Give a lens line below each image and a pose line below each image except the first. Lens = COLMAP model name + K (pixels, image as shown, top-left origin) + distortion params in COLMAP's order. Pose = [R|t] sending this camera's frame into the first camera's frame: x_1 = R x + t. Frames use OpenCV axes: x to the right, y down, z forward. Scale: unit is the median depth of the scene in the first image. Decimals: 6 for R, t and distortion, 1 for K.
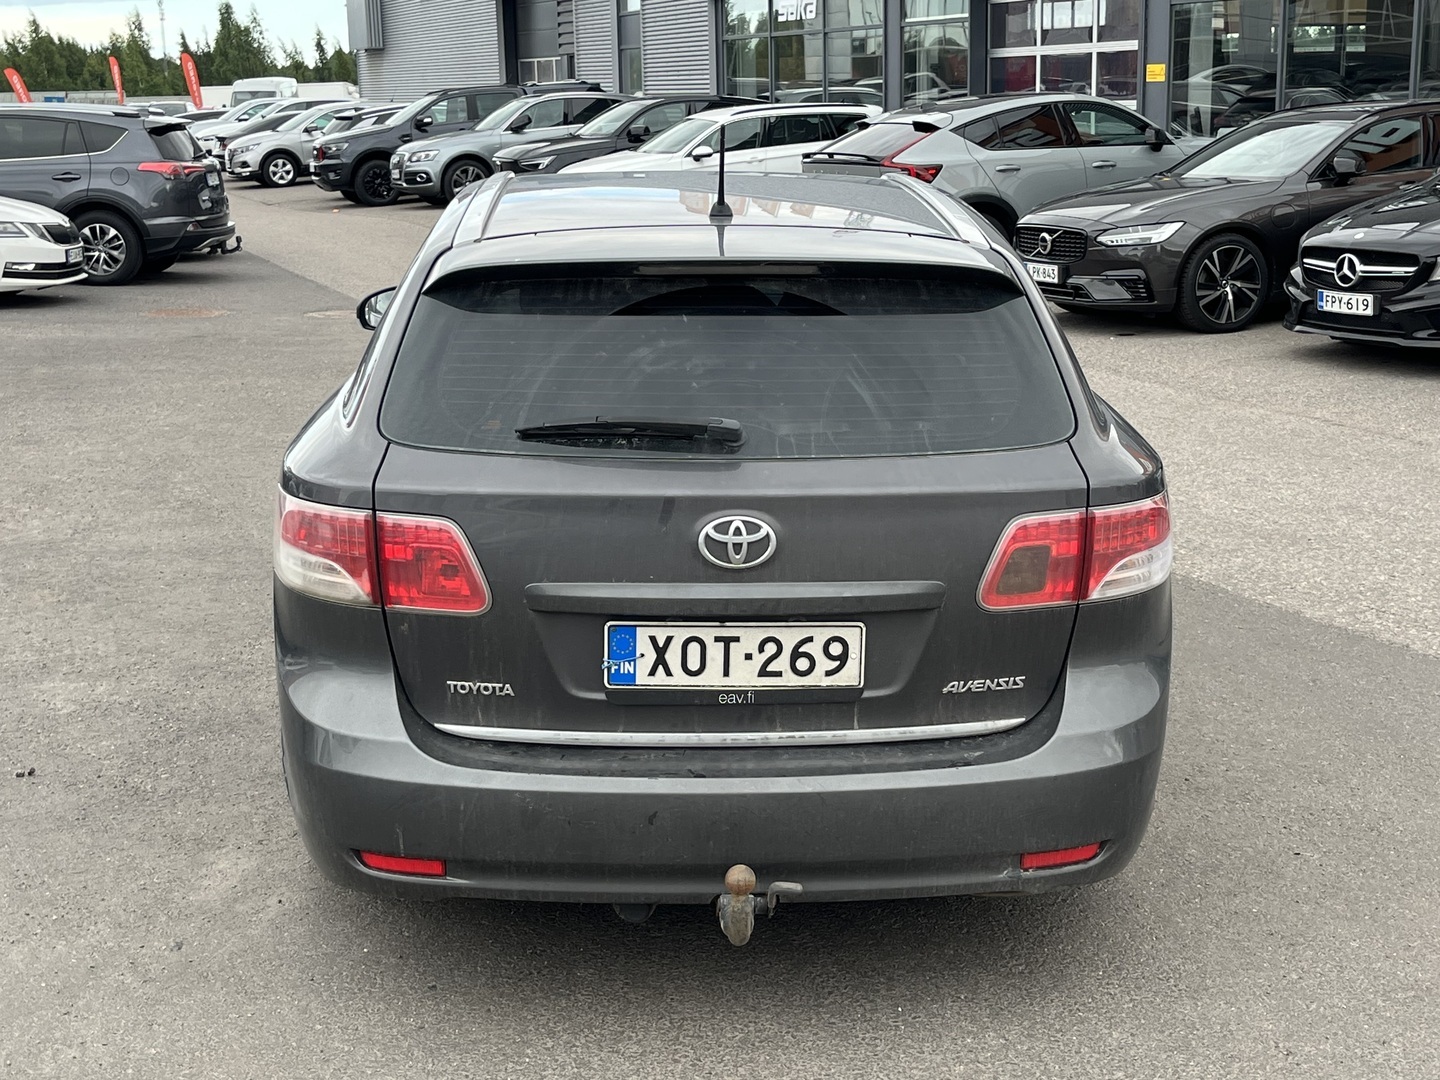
lens RADIAL K [[2095.1, 0, 770.1], [0, 2095.1, 521.9], [0, 0, 1]] dist [0.090149, 0.000000]
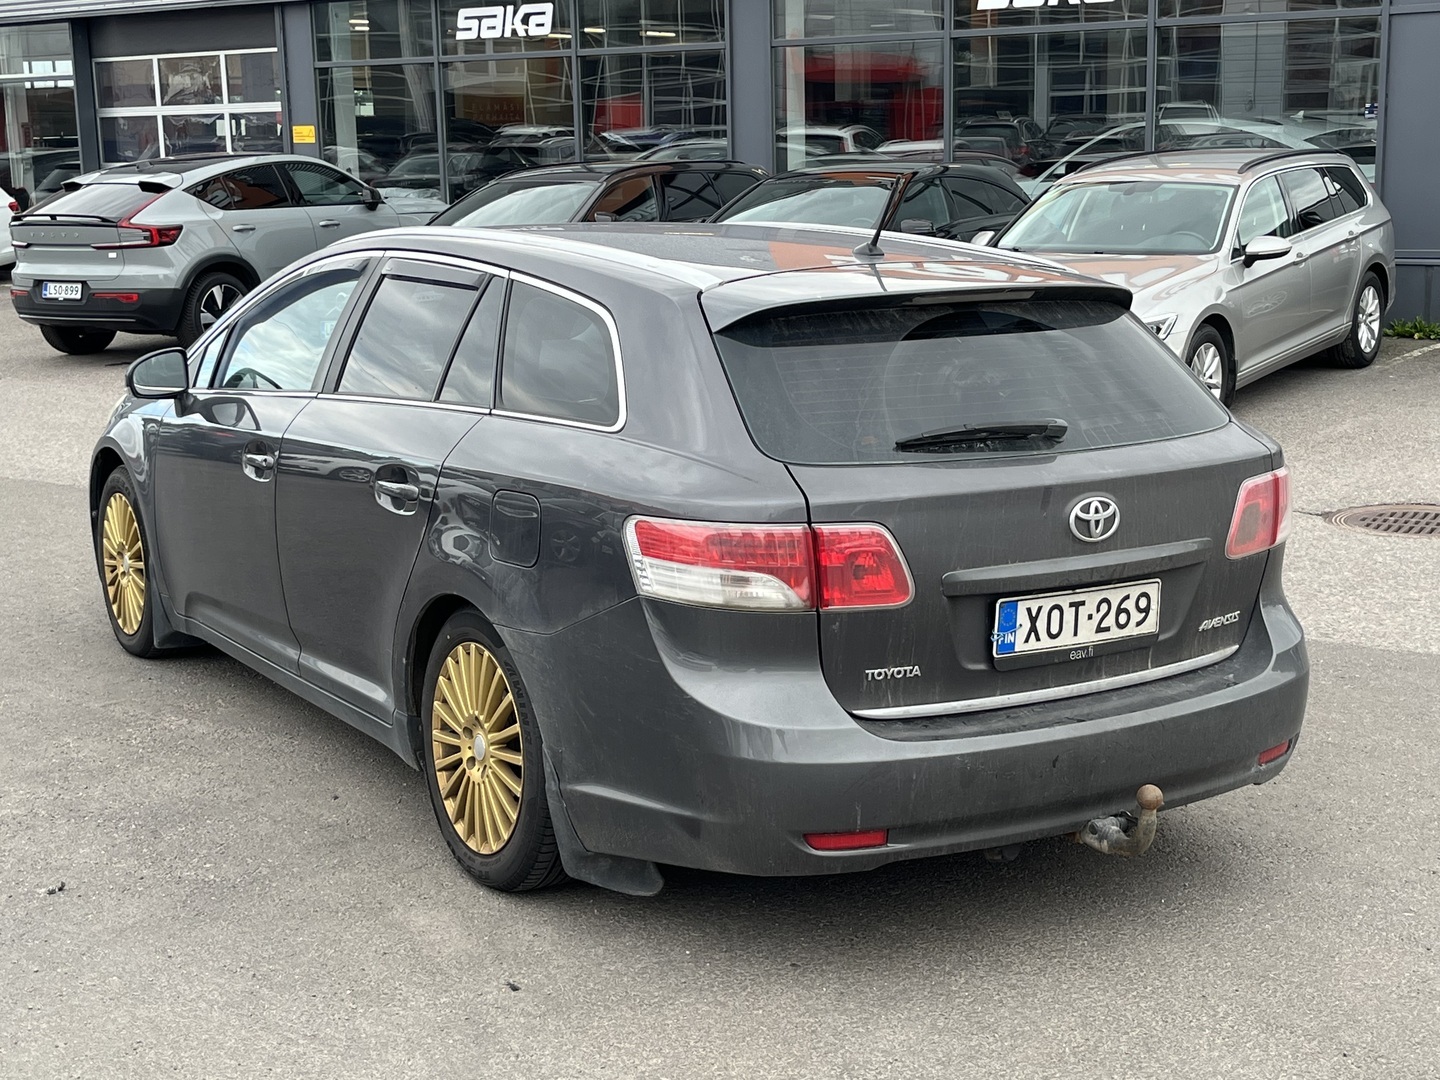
lens RADIAL K [[2095.1, 0, 773.2], [0, 2095.1, 506.4], [0, 0, 1]] dist [0.090149, 0.000000]
pose [[0.867179, -0.088515, 0.490067, -0.724622], [0.106046, 0.994329, -0.008054, -0.007230], [-0.486575, 0.058954, 0.871647, 0.045799]]
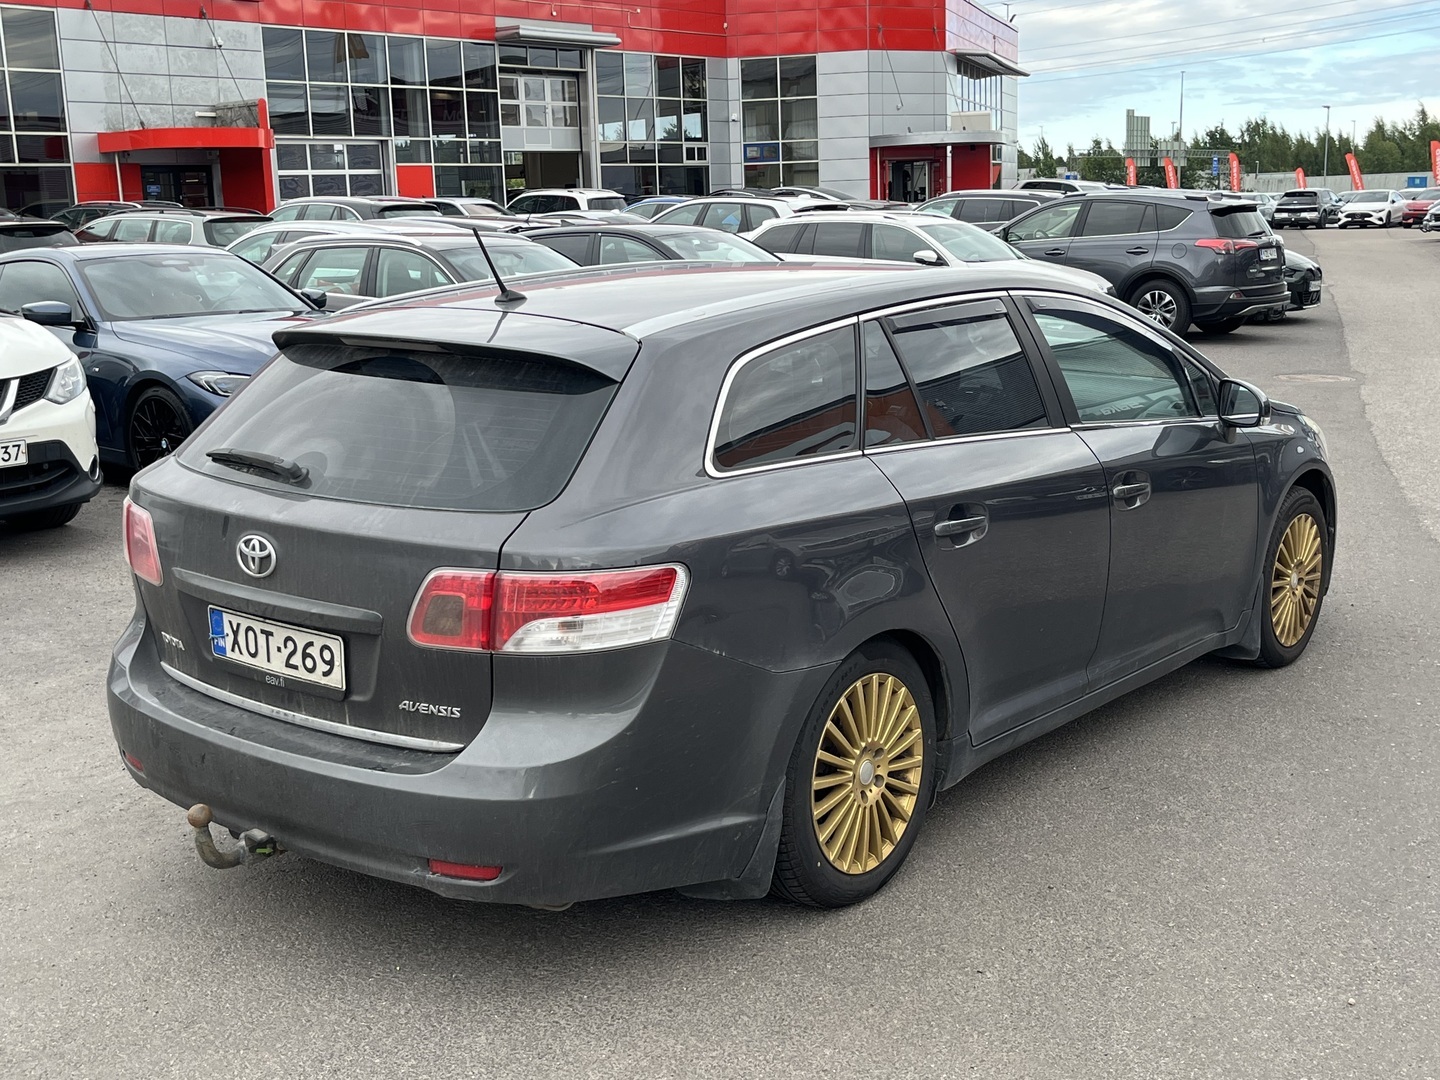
lens RADIAL K [[1828.1, 0, 727.3], [0, 1828.1, 536.2], [0, 0, 1]] dist [0.066215, 0.000000]
pose [[0.740807, 0.123397, -0.660286, 0.885866], [-0.126291, 0.991038, 0.043517, -0.082891], [0.659739, 0.051151, 0.749752, 0.338824]]
